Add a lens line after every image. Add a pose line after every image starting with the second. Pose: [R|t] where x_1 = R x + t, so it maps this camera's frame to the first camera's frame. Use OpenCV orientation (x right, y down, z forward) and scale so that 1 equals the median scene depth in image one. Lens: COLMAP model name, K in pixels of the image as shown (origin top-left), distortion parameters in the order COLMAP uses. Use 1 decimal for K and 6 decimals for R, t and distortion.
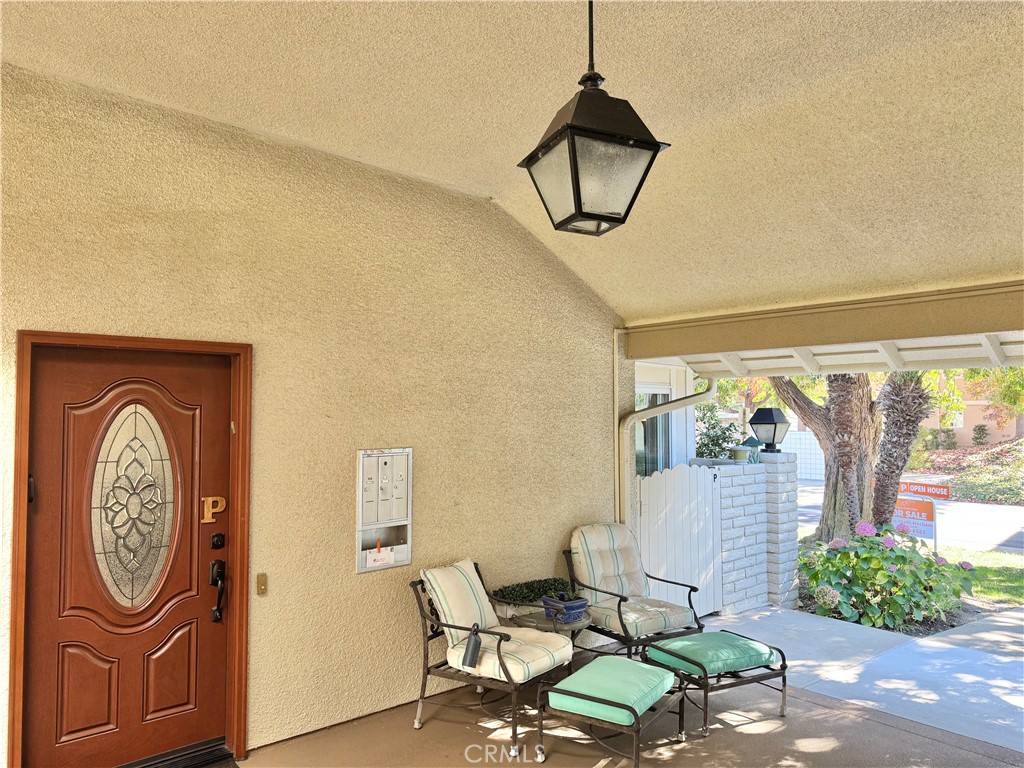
lens RADIAL K [[705.4, 0, 512.0], [0, 705.4, 384.0], [0, 0, 1]] dist [-0.001095, -0.001333]
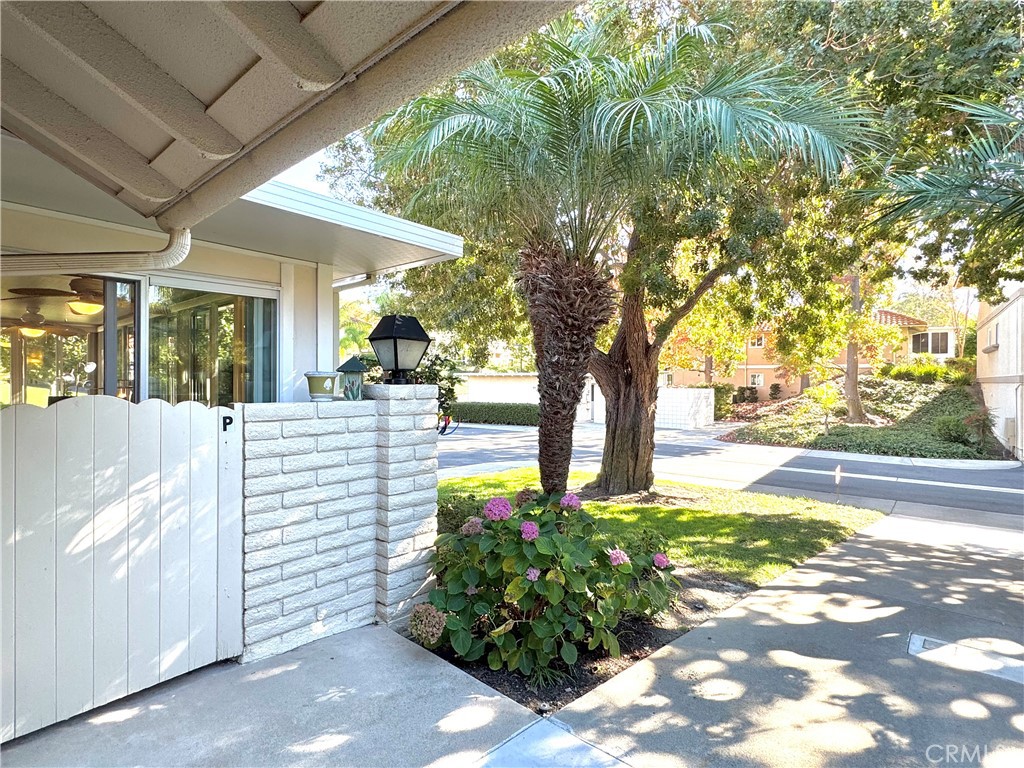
lens RADIAL K [[528.4, 0, 512.0], [0, 528.4, 384.0], [0, 0, 1]] dist [0.000317, -0.000020]
pose [[0.993799, 0.005132, 0.111073, 0.306563], [-0.010987, 0.998578, 0.052165, 0.051549], [-0.110647, -0.053062, 0.992442, 0.370628]]
